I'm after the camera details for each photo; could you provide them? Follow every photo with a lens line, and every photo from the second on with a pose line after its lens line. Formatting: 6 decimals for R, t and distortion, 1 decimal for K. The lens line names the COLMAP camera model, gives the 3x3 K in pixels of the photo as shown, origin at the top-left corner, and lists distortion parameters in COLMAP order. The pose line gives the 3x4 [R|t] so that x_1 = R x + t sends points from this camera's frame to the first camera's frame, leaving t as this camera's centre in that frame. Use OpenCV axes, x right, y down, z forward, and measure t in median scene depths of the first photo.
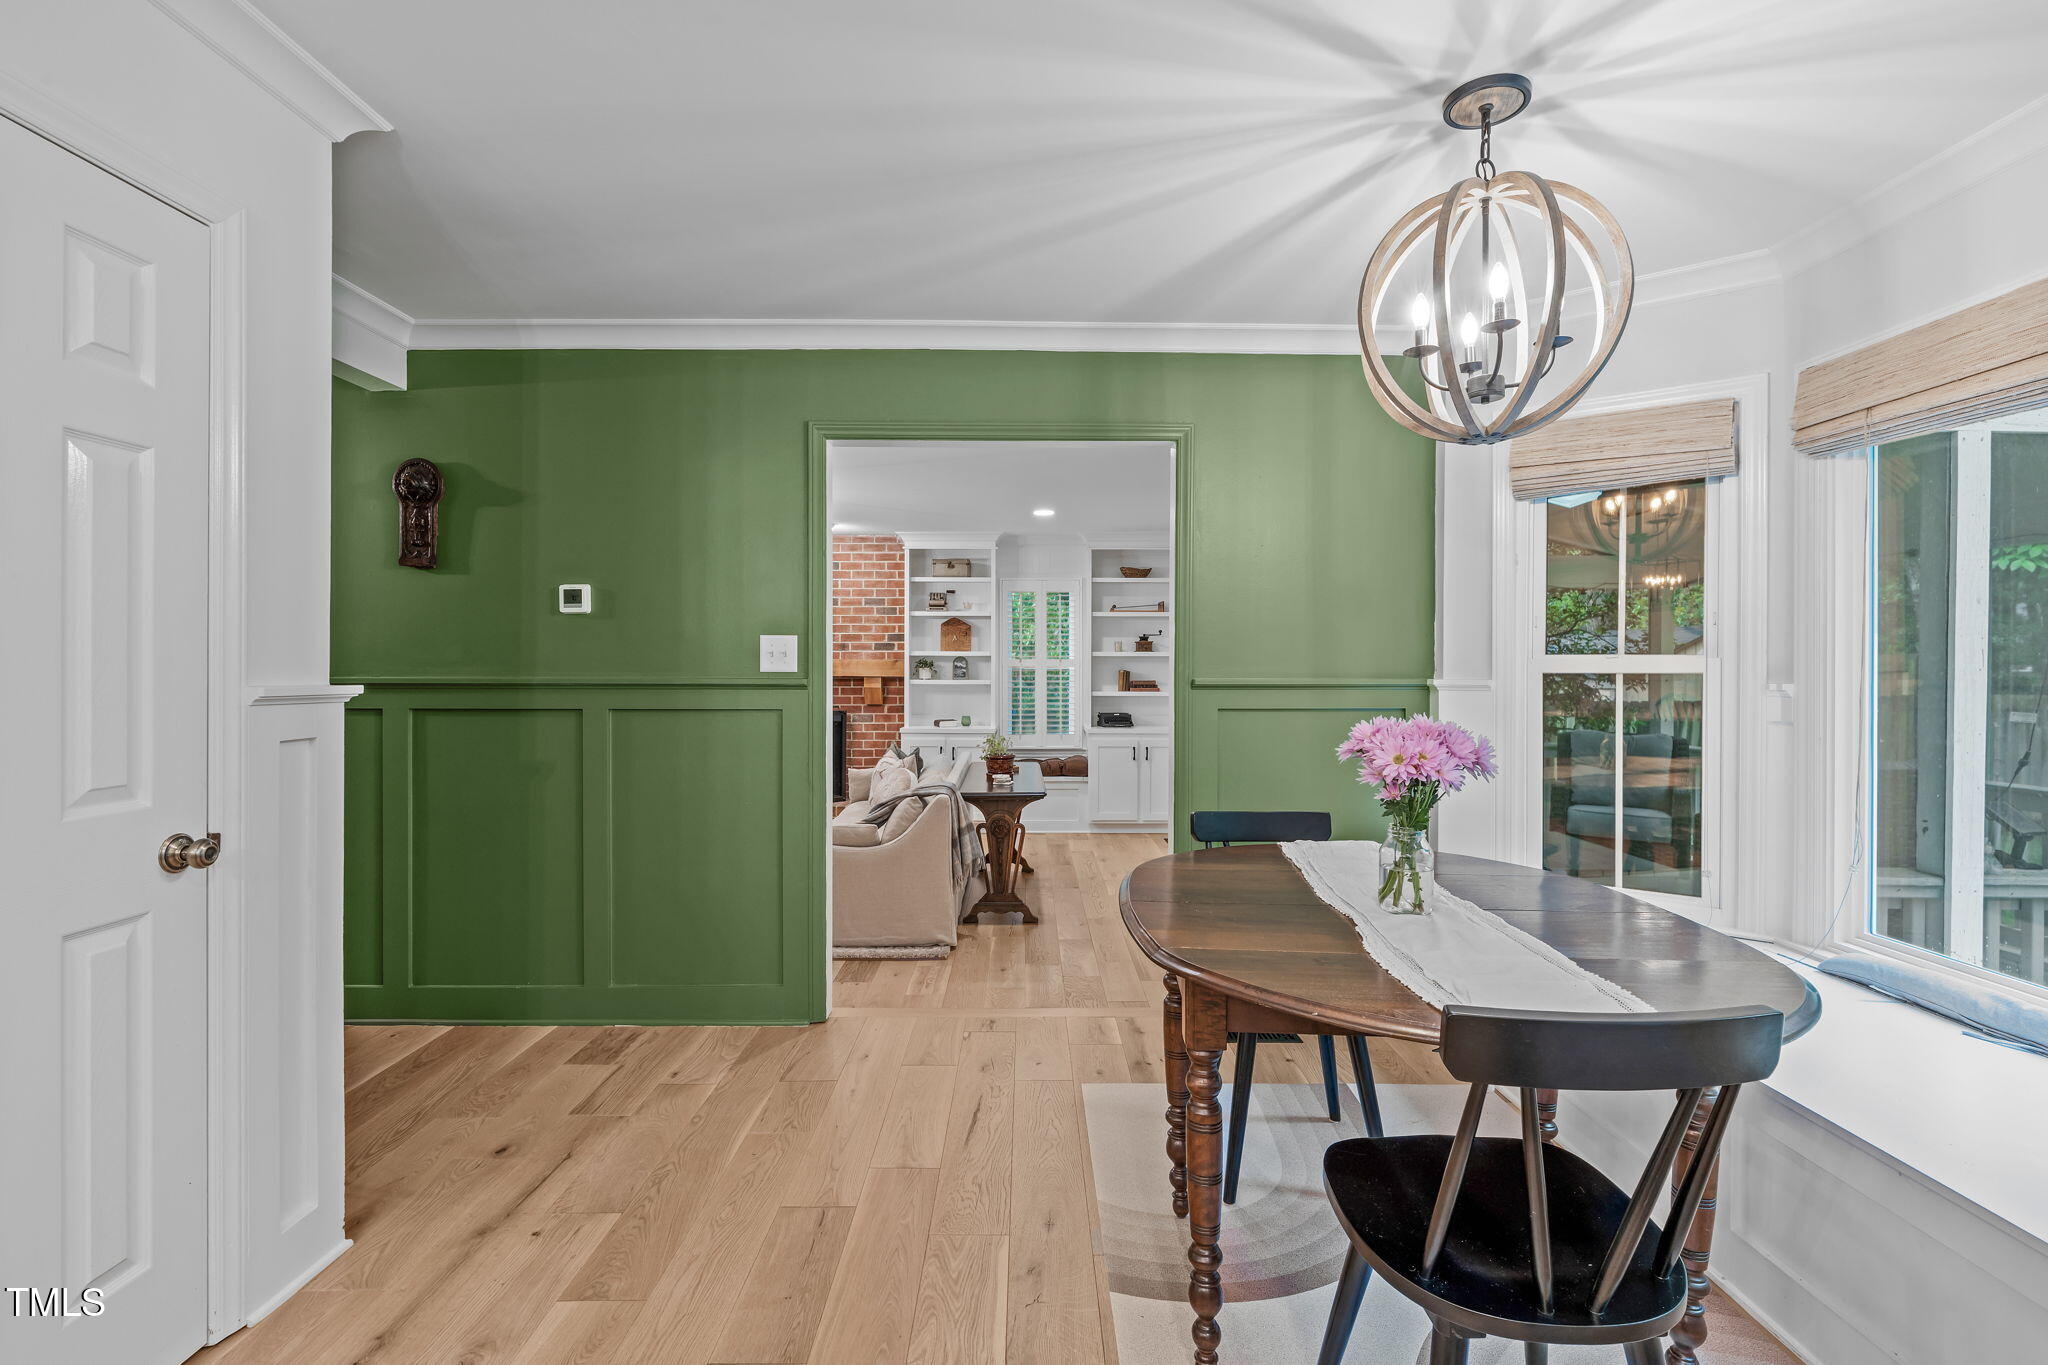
lens RADIAL K [[927.4, 0, 1026.3], [0, 927.4, 674.3], [0, 0, 1]] dist [0.004659, 0.001744]
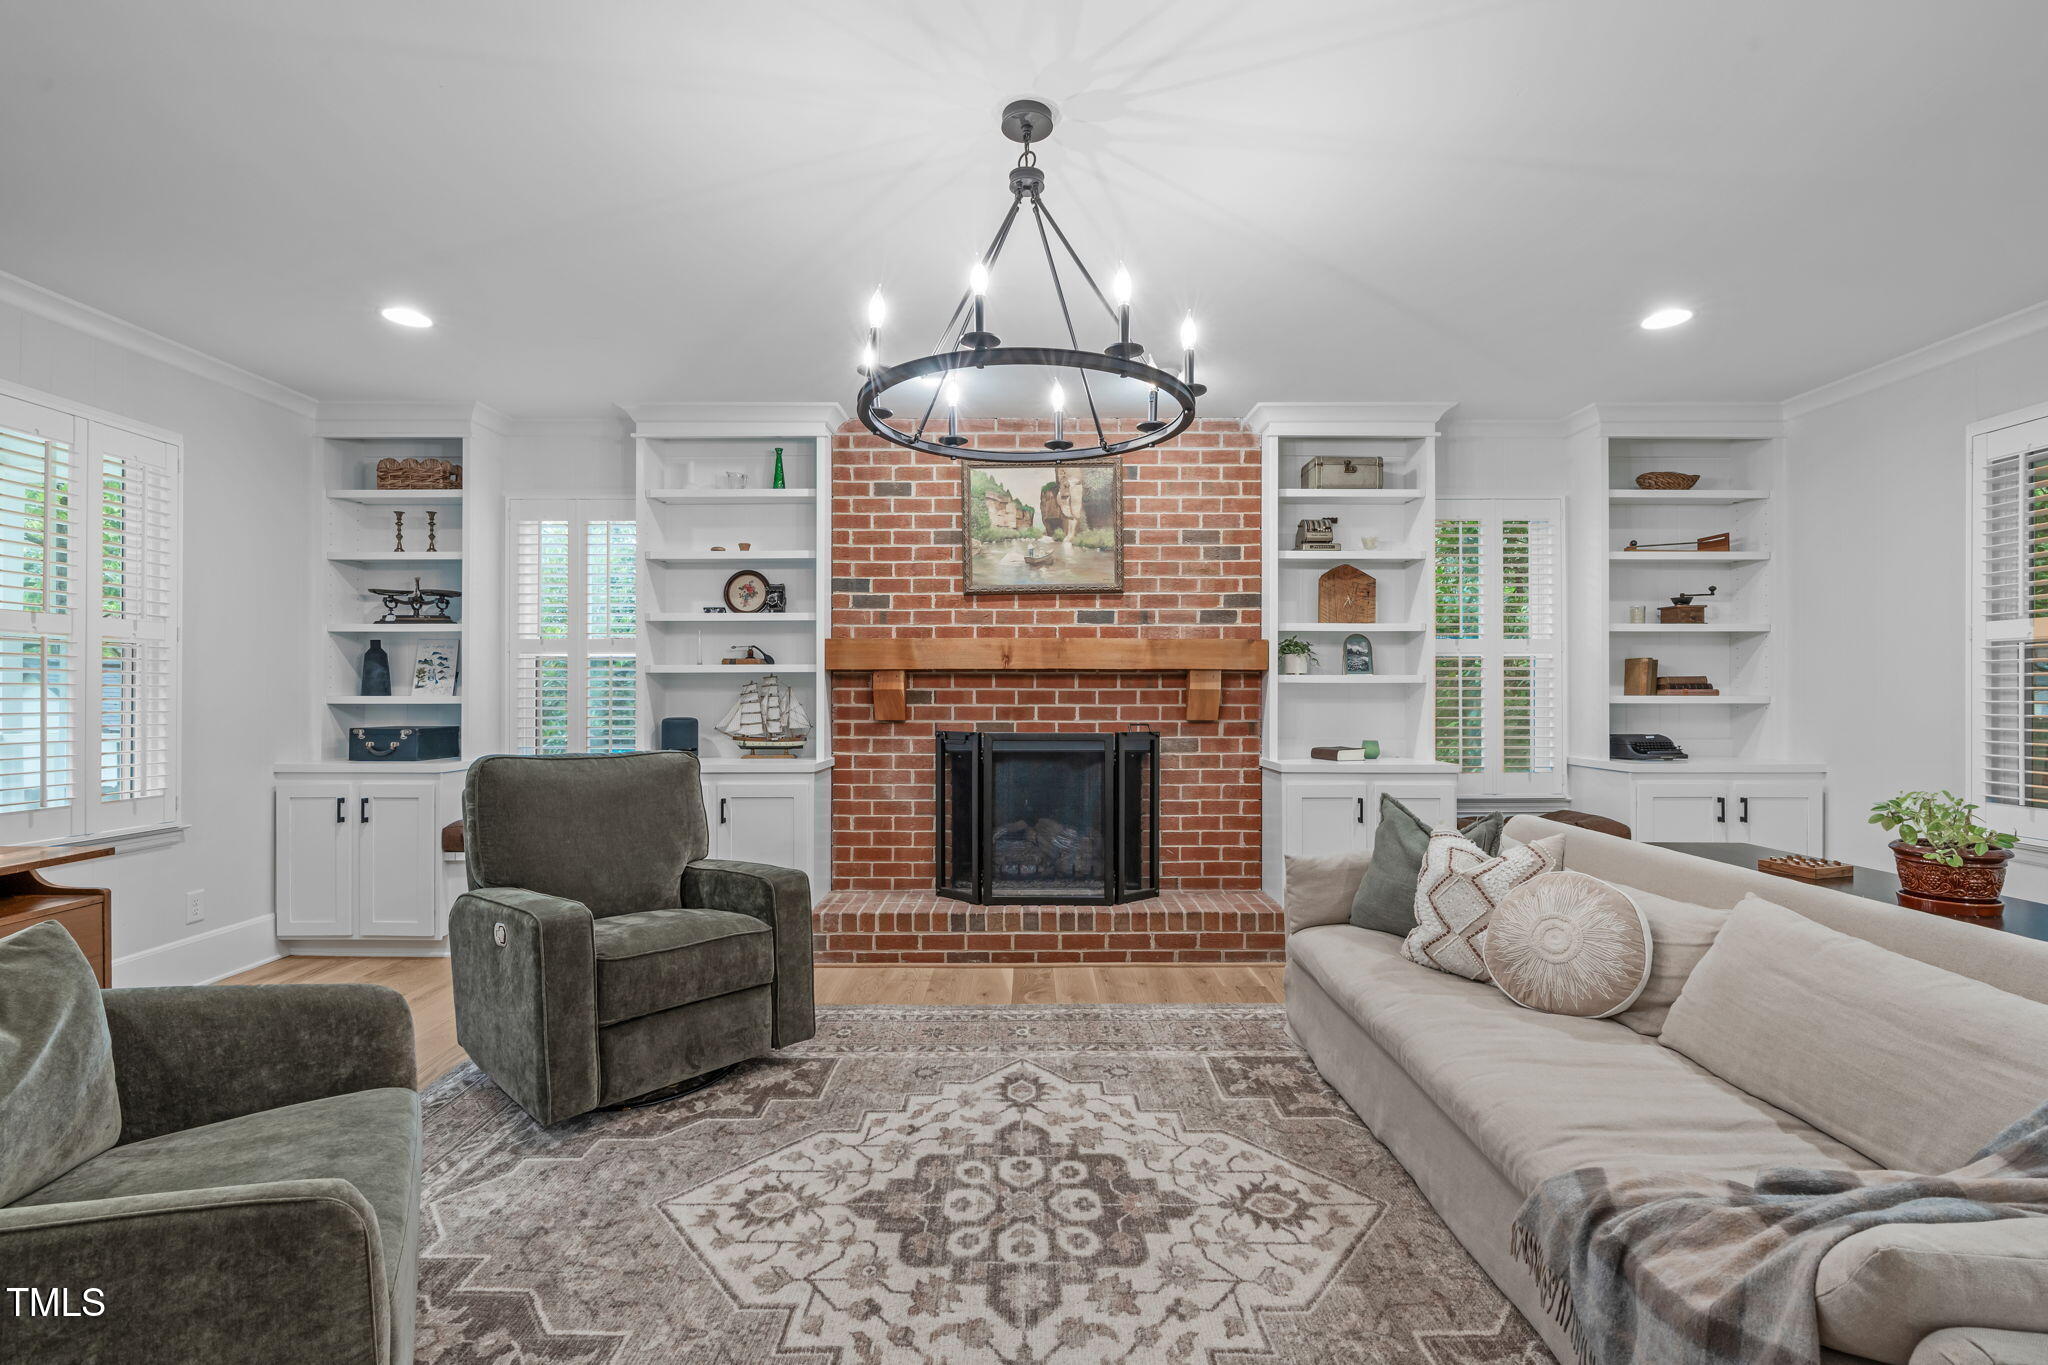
lens RADIAL K [[927.4, 0, 1022.6], [0, 927.4, 685.2], [0, 0, 1]] dist [0.004659, 0.001744]
pose [[0.999992, -0.002836, -0.002645, -0.269989], [0.002804, 0.999924, -0.012031, 0.017711], [0.002679, 0.012023, 0.999924, 0.441176]]
